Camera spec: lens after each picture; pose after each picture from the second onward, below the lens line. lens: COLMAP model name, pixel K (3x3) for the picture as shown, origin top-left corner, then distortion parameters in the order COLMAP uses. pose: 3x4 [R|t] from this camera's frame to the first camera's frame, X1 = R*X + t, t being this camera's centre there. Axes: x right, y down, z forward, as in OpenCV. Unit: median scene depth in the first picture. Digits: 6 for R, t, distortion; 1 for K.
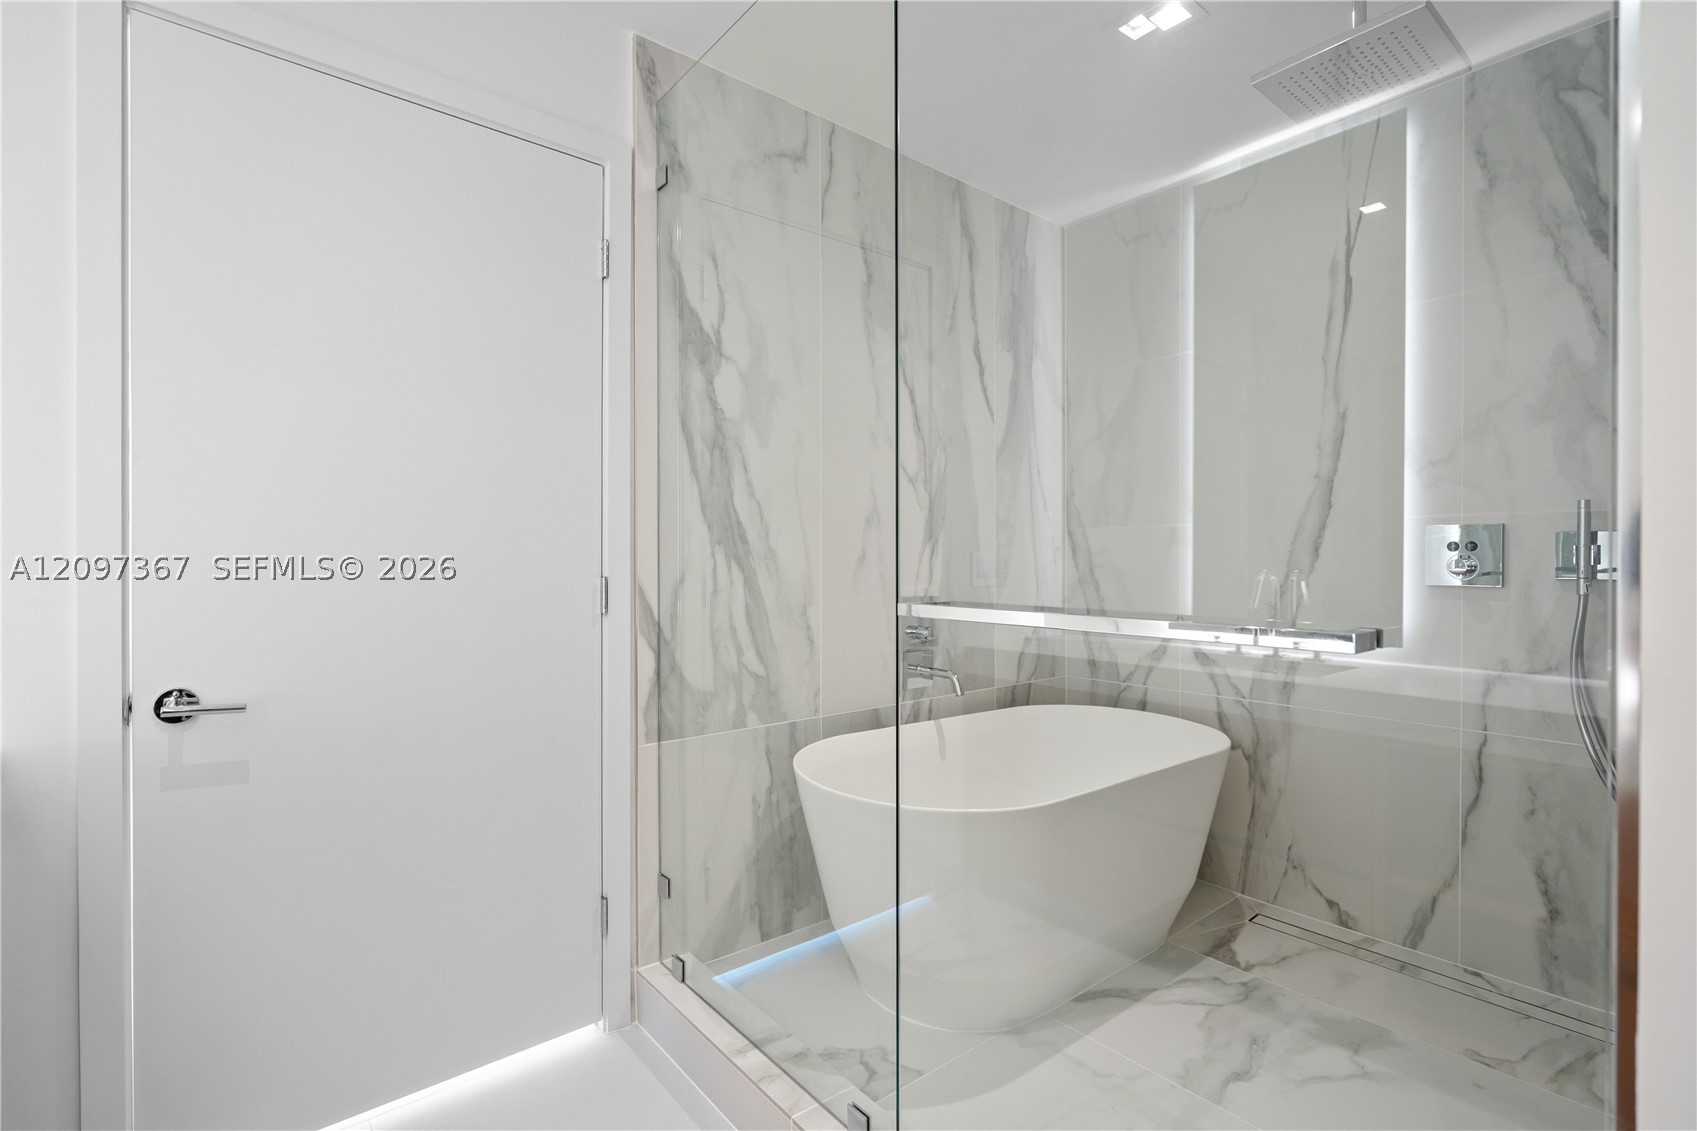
lens RADIAL K [[785.3, 0, 842.9], [0, 785.3, 568.7], [0, 0, 1]] dist [-0.007830, 0.003762]
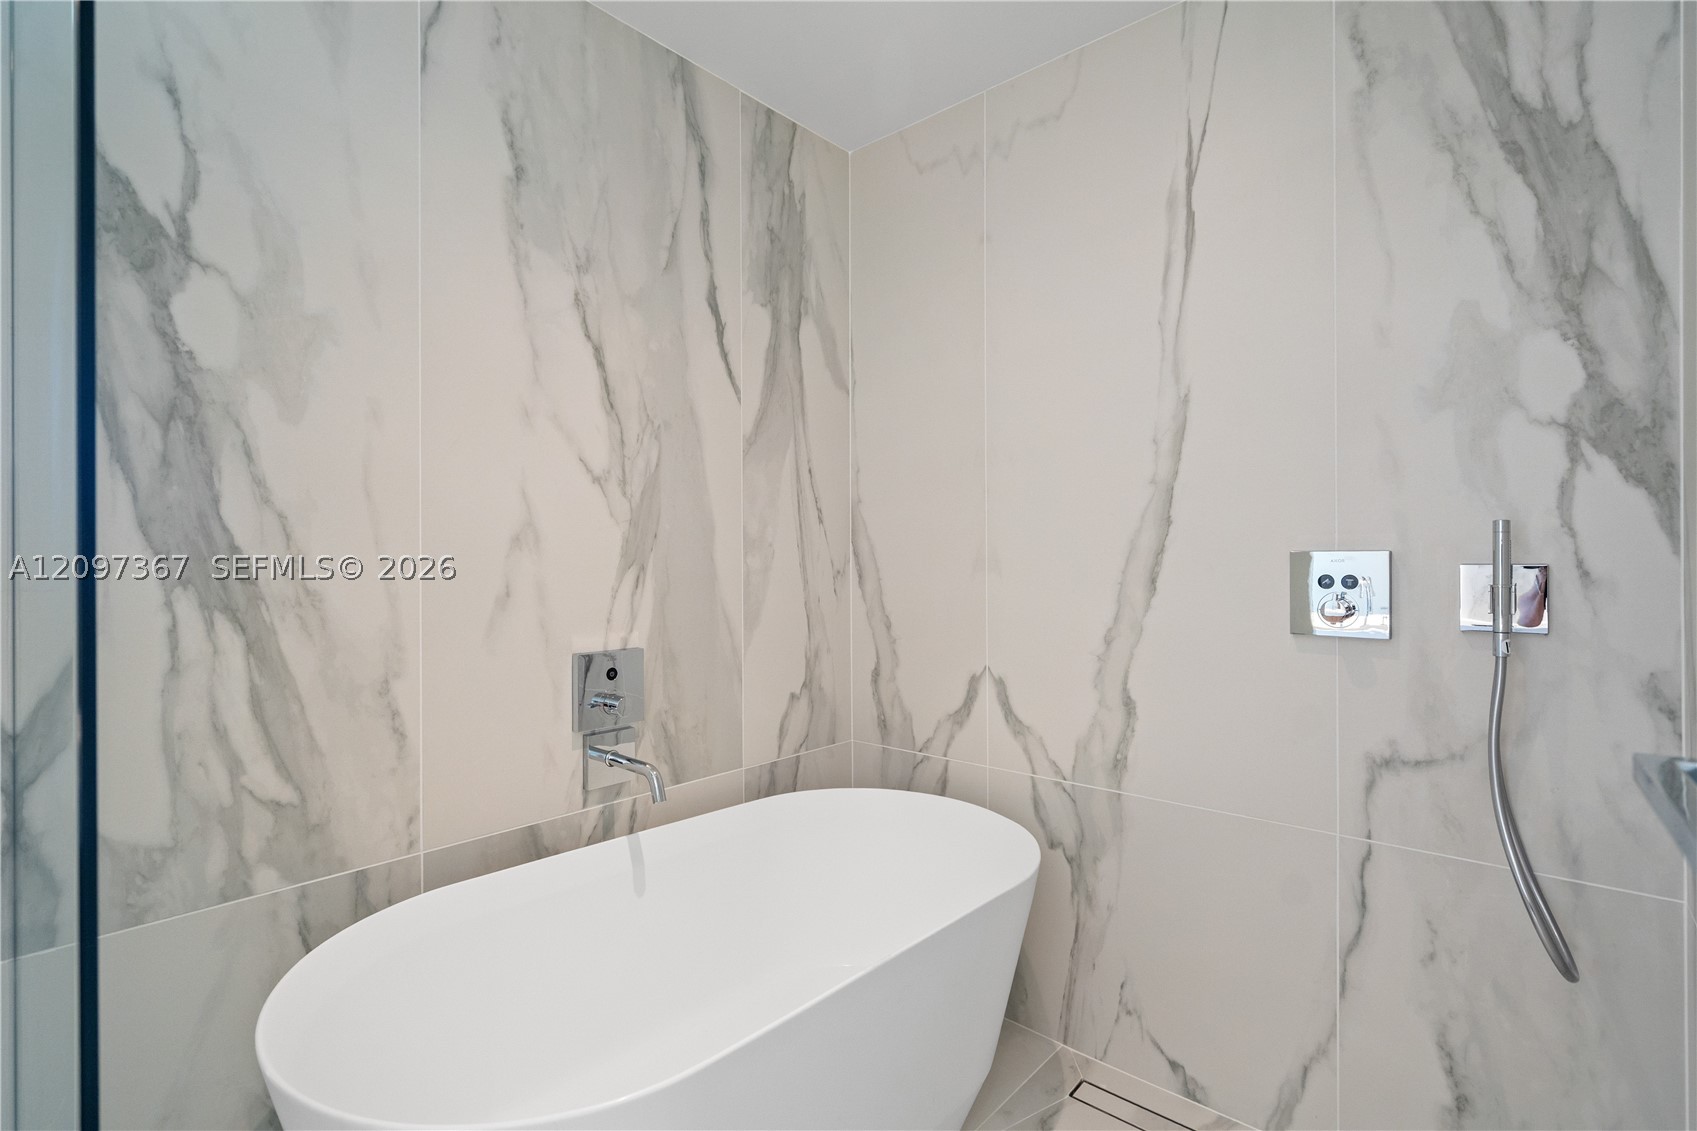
lens RADIAL K [[785.3, 0, 848.8], [0, 785.3, 562.3], [0, 0, 1]] dist [-0.007830, 0.003762]
pose [[0.987921, -0.002242, 0.154945, 0.217599], [0.003577, 0.999959, -0.008338, -0.038969], [-0.154920, 0.008791, 0.987888, 0.330584]]
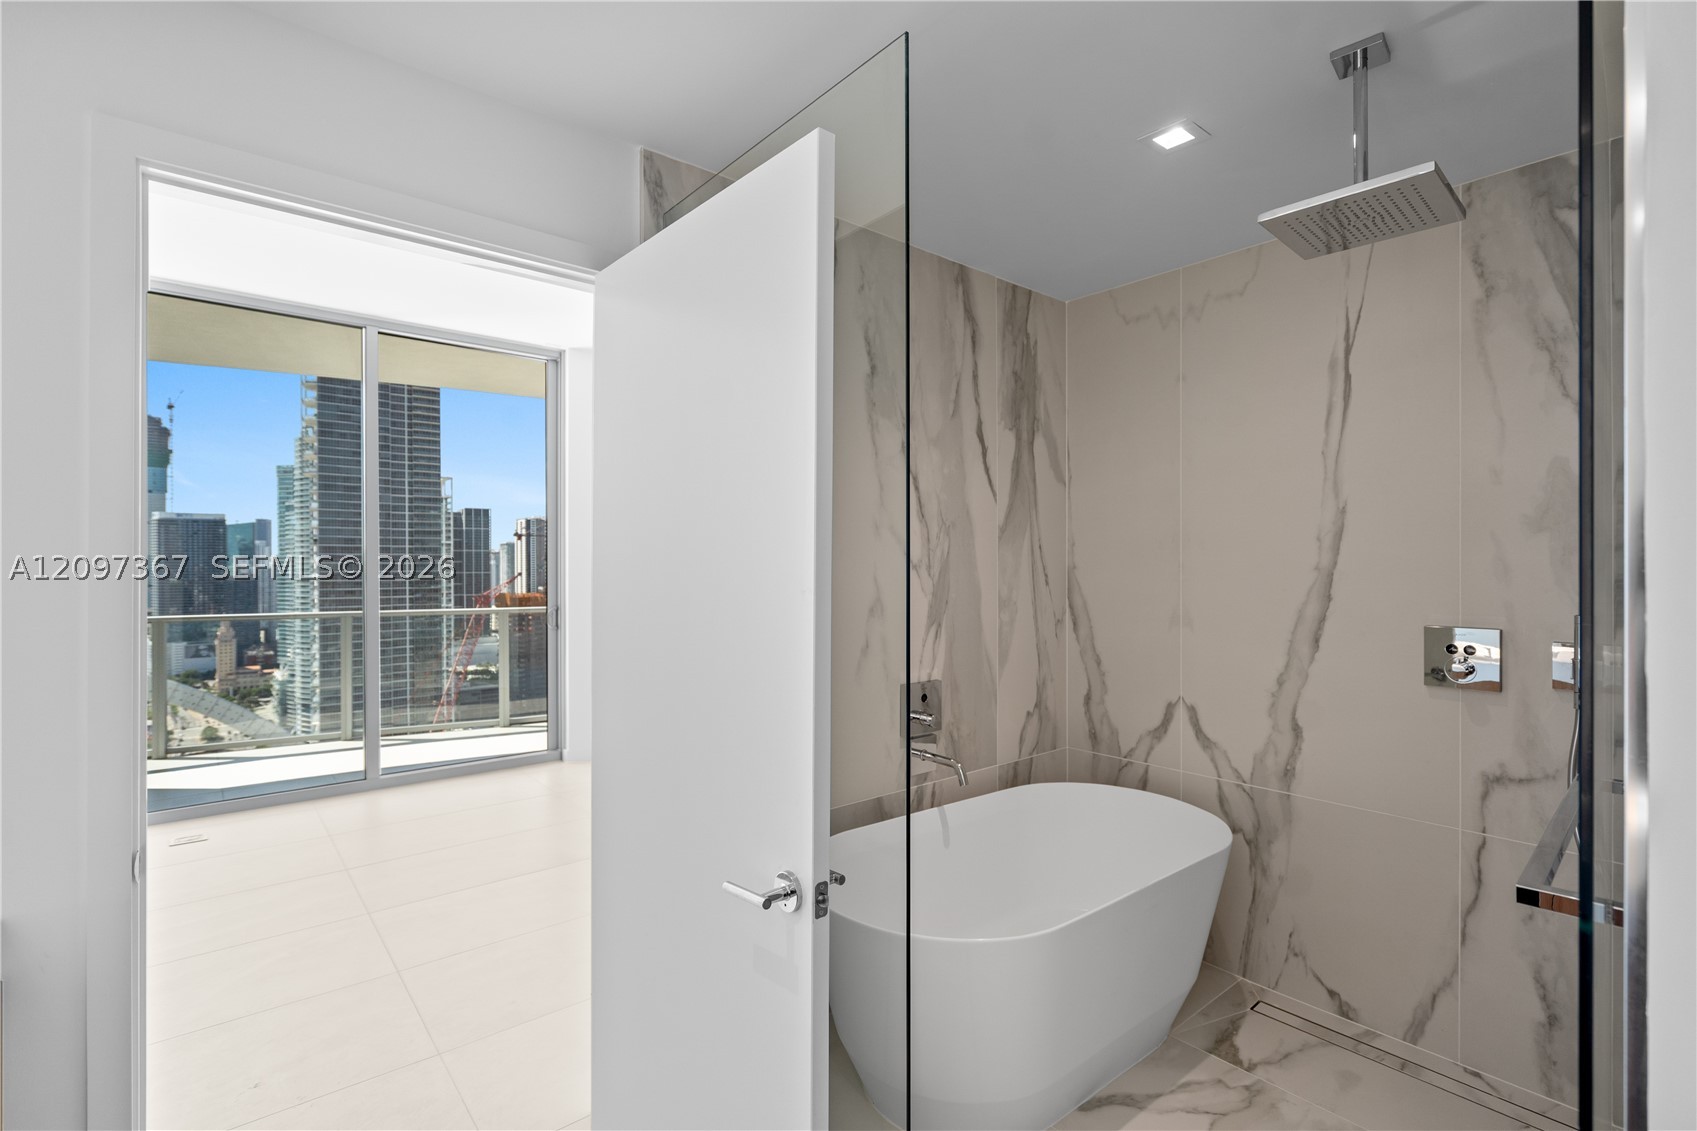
lens RADIAL K [[785.3, 0, 846.2], [0, 785.3, 564.3], [0, 0, 1]] dist [-0.007830, 0.003762]
pose [[0.999946, -0.000016, 0.010363, -0.012401], [0.000063, 0.999990, -0.004534, -0.123916], [-0.010363, 0.004534, 0.999936, -0.003698]]
